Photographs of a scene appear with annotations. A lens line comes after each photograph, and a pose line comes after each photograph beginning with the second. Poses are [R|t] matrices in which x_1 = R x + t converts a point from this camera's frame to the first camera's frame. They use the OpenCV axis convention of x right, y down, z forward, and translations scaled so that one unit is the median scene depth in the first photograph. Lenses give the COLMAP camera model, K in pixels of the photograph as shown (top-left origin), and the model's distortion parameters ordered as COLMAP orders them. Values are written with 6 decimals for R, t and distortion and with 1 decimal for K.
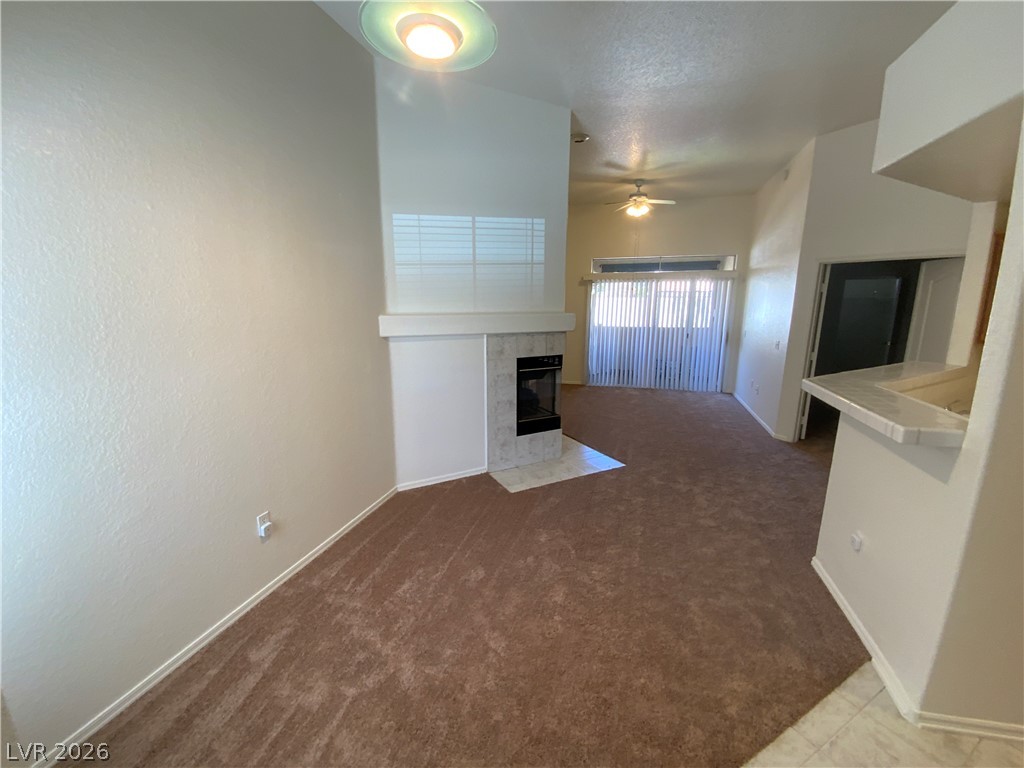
lens RADIAL K [[416.1, 0, 509.0], [0, 416.1, 382.6], [0, 0, 1]] dist [0.021680, -0.017657]
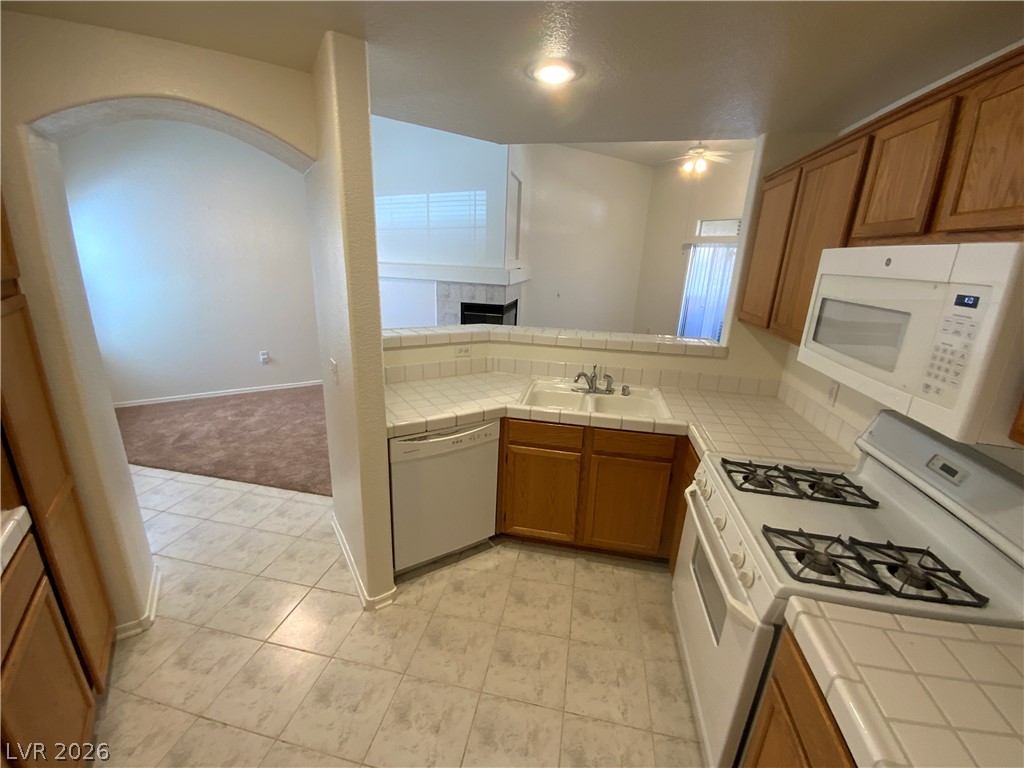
lens RADIAL K [[407.7, 0, 504.2], [0, 407.7, 387.5], [0, 0, 1]] dist [0.015868, -0.016184]
pose [[0.772950, 0.208117, -0.599362, 1.132231], [-0.163136, 0.978102, 0.129243, 0.018804], [0.613135, -0.002121, 0.789975, 0.079117]]
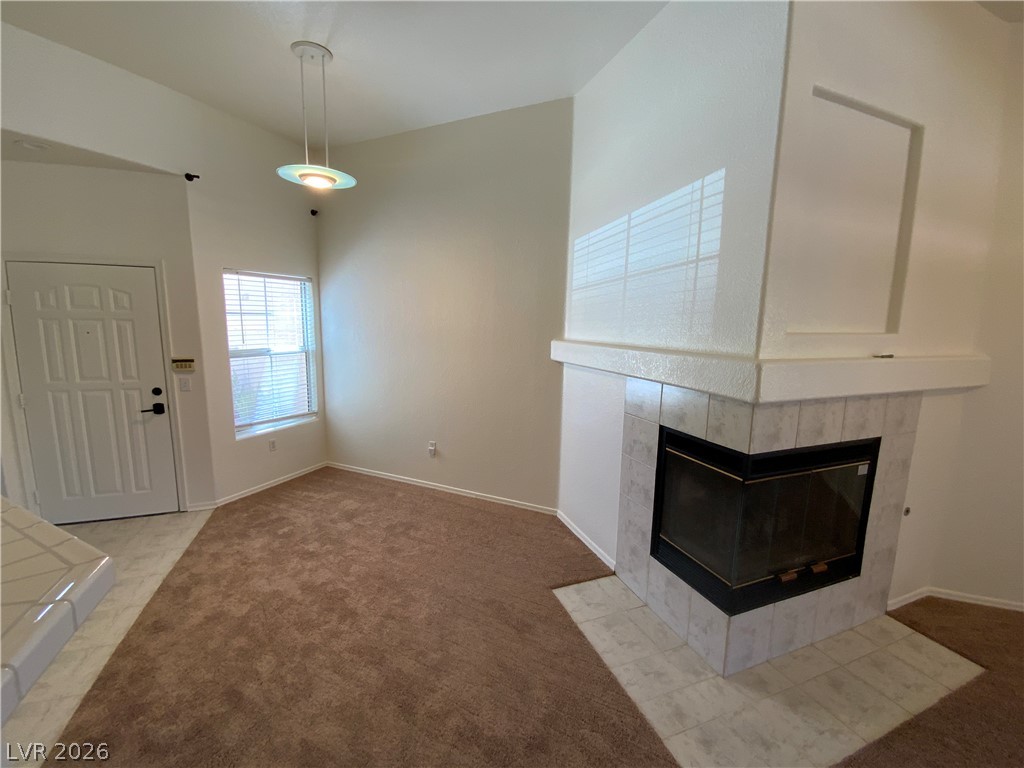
lens RADIAL K [[416.1, 0, 509.0], [0, 416.1, 382.6], [0, 0, 1]] dist [0.021680, -0.017657]
pose [[-0.126115, 0.131444, -0.983269, 0.740026], [-0.222359, 0.962216, 0.157150, -0.192838], [0.966774, 0.238458, -0.092122, 0.991145]]
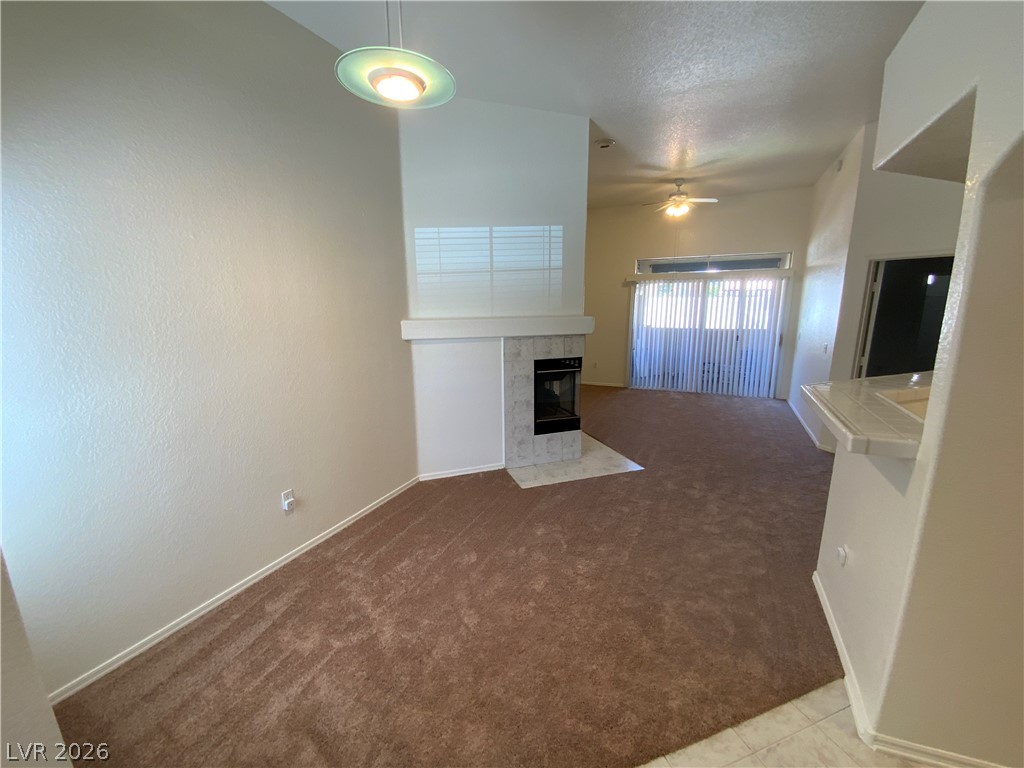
lens RADIAL K [[416.1, 0, 509.0], [0, 416.1, 382.6], [0, 0, 1]] dist [0.021680, -0.017657]
pose [[0.987703, 0.019371, -0.155137, 0.141806], [-0.019625, 0.999807, -0.000107, -0.001374], [0.155105, 0.003151, 0.987893, -0.045460]]
